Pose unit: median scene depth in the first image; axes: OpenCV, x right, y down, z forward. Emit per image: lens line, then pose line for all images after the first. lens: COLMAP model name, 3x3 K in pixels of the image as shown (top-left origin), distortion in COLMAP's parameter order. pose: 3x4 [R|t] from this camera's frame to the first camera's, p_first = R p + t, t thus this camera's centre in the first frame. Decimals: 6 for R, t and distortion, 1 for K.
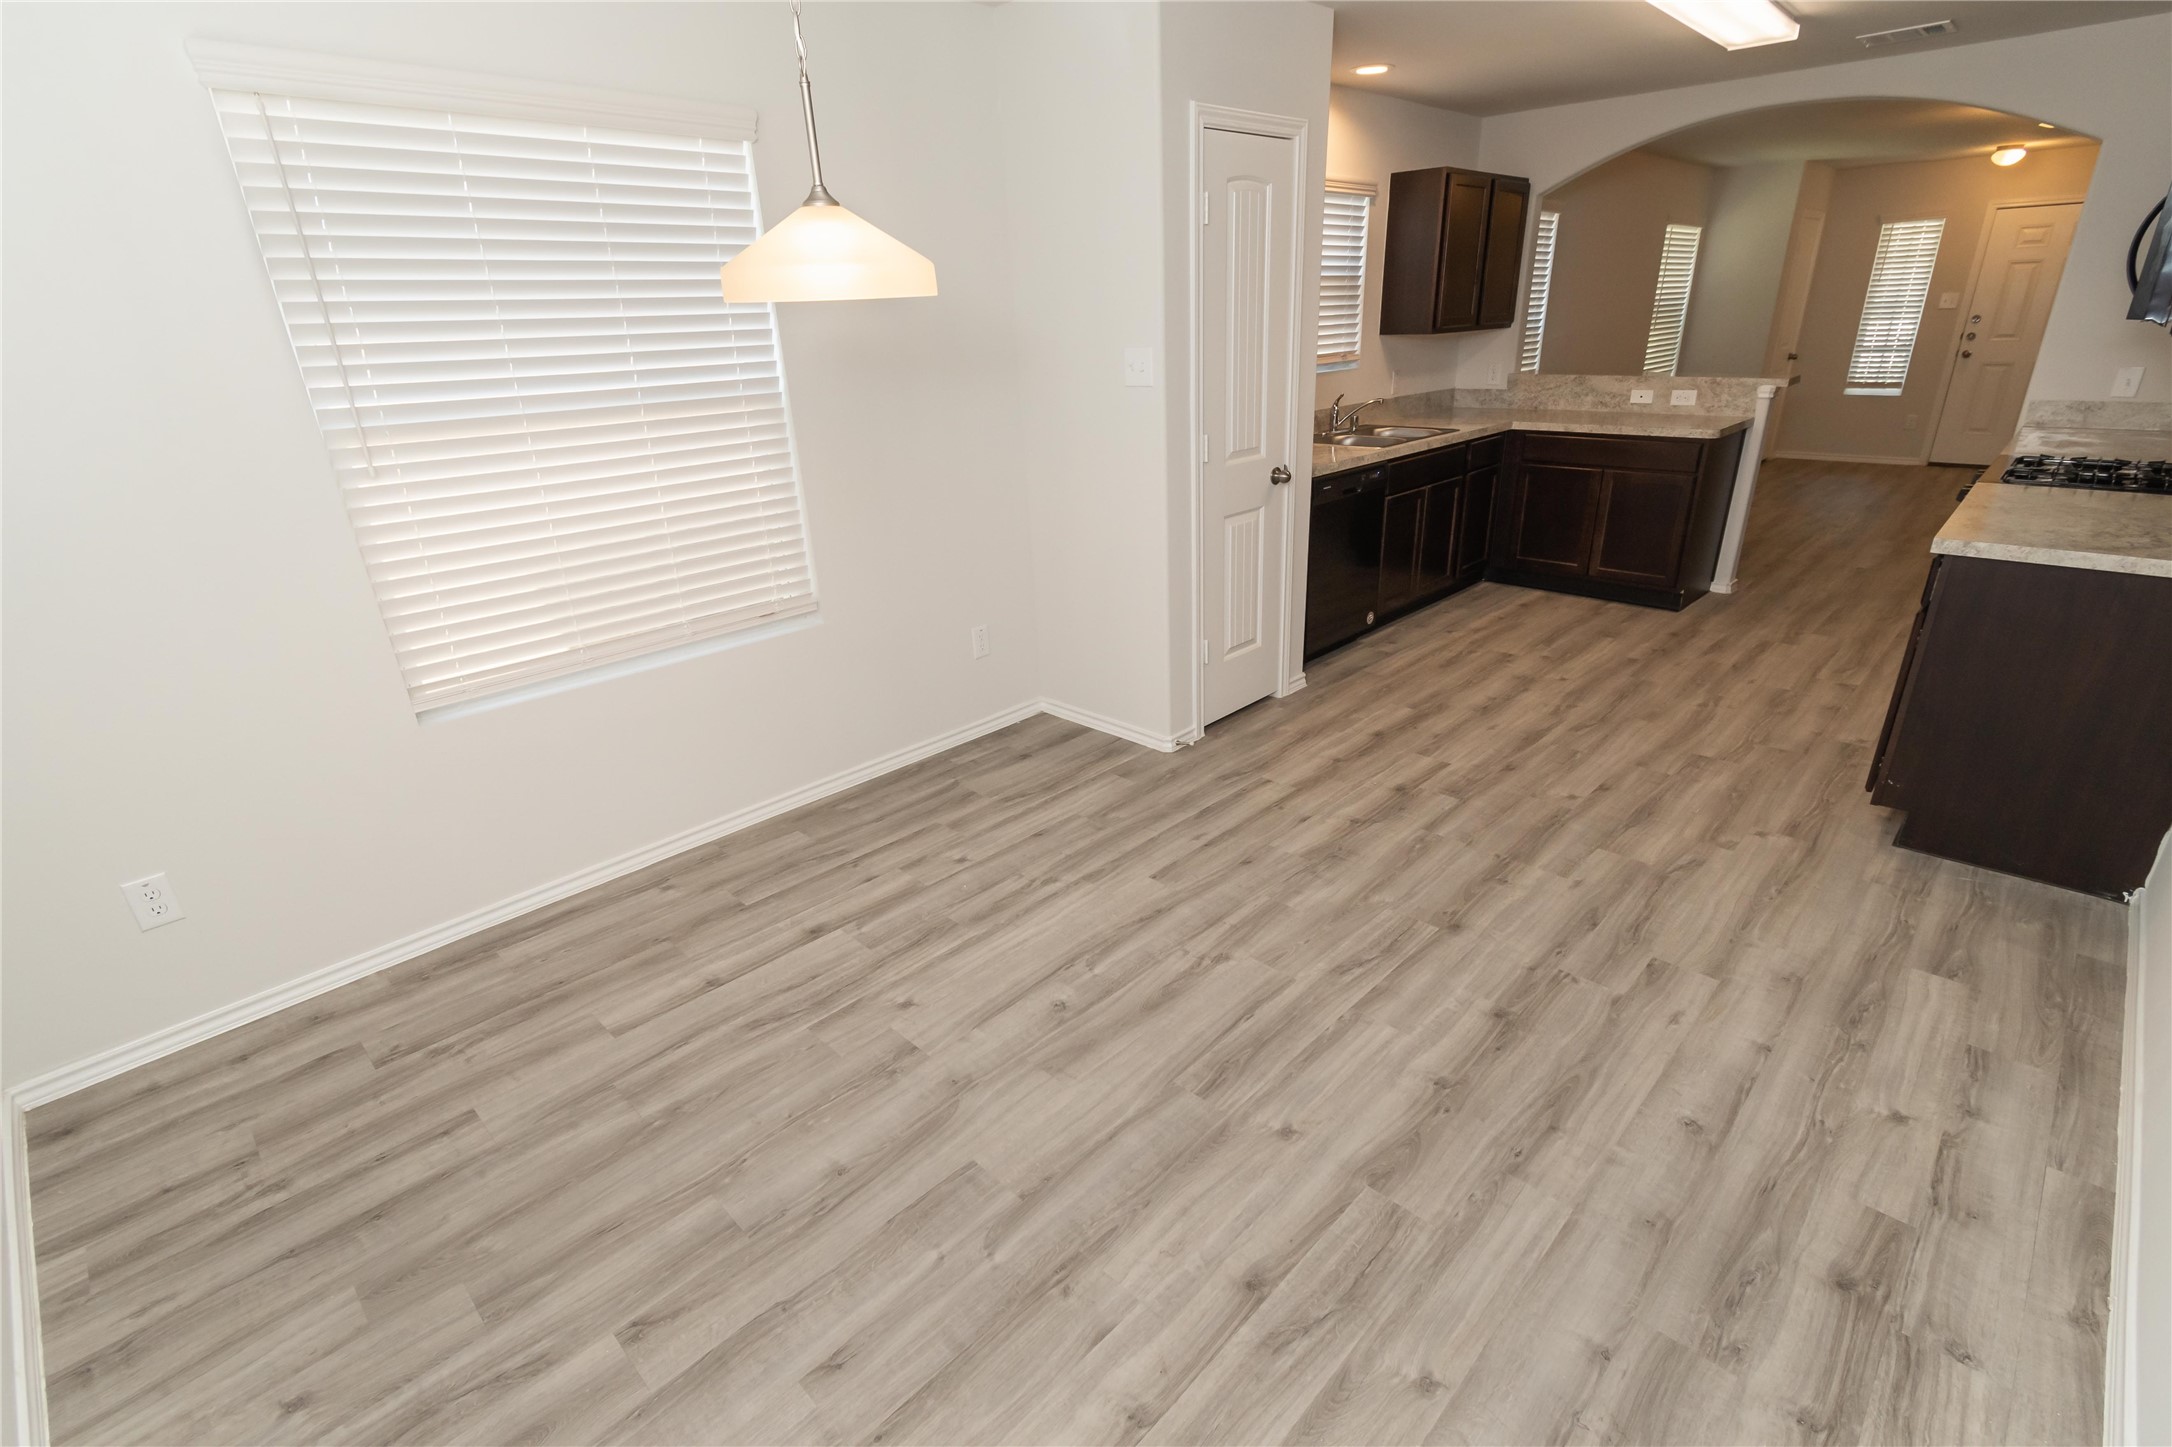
lens RADIAL K [[981.8, 0, 1081.6], [0, 981.8, 731.4], [0, 0, 1]] dist [-0.001972, 0.000216]
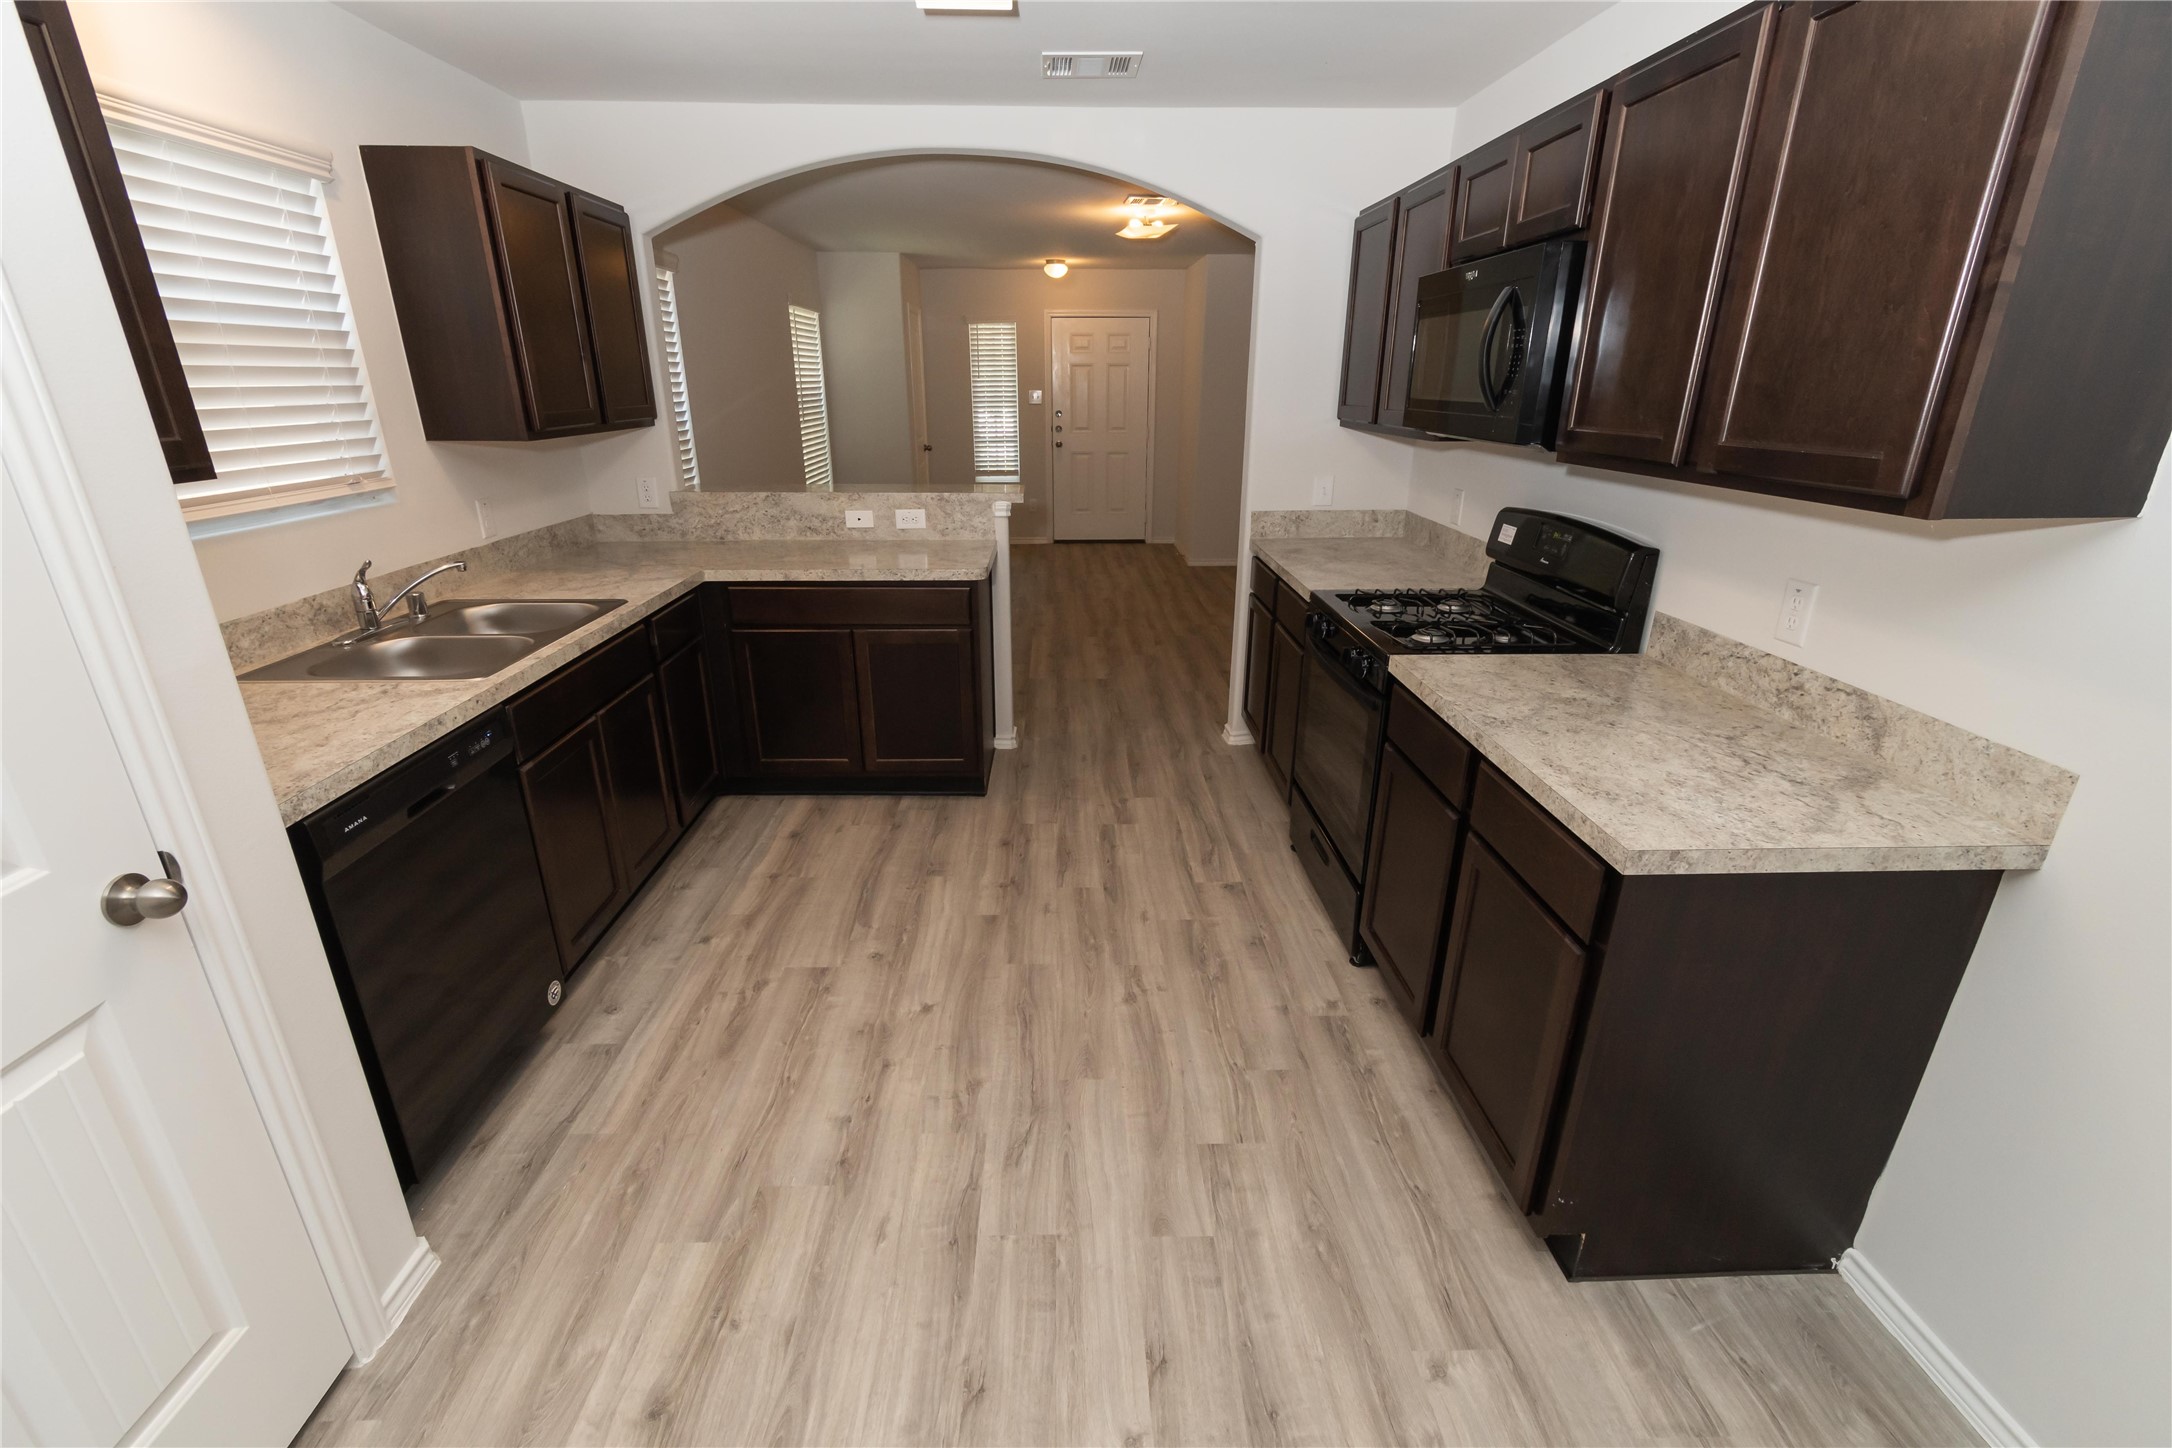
lens RADIAL K [[981.8, 0, 1090.4], [0, 981.8, 738.2], [0, 0, 1]] dist [-0.001972, 0.000216]
pose [[0.687839, -0.215352, 0.693182, 0.152507], [0.260454, 0.964606, 0.041229, -0.180570], [-0.677526, 0.152183, 0.719583, 0.404609]]
